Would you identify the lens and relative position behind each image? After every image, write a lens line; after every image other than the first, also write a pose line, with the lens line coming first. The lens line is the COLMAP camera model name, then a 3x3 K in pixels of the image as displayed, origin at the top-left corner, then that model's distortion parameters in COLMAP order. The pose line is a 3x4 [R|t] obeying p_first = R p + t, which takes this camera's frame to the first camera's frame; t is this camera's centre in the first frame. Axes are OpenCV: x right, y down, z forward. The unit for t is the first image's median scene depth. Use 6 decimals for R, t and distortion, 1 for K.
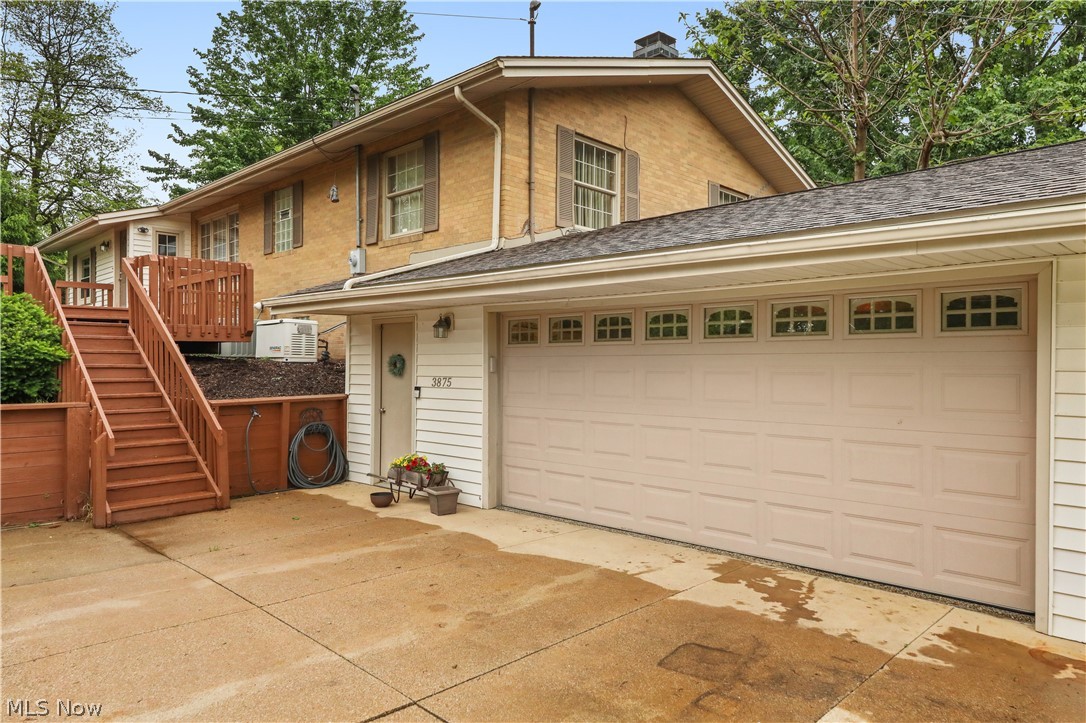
lens RADIAL K [[718.4, 0, 541.0], [0, 718.4, 360.0], [0, 0, 1]] dist [0.011452, 0.003786]
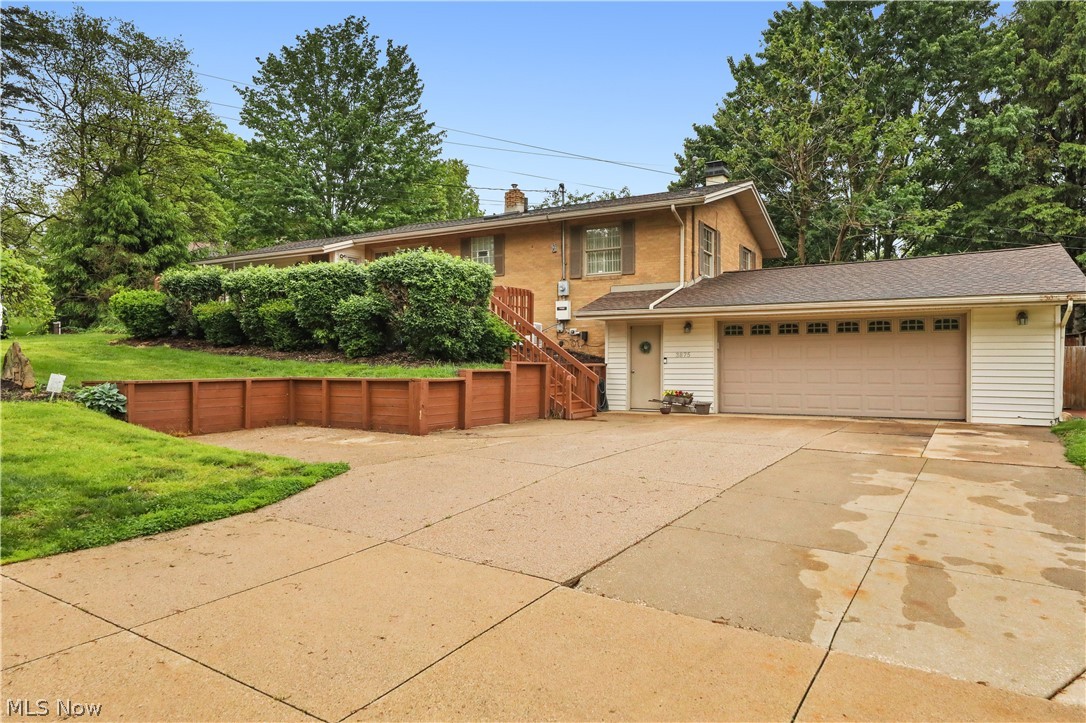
lens RADIAL K [[718.4, 0, 545.0], [0, 718.4, 363.6], [0, 0, 1]] dist [0.011452, 0.003786]
pose [[0.971677, 0.000710, 0.236310, -0.924547], [-0.000217, 0.999998, -0.002115, 0.055679], [-0.236311, 0.002004, 0.971675, -0.818593]]
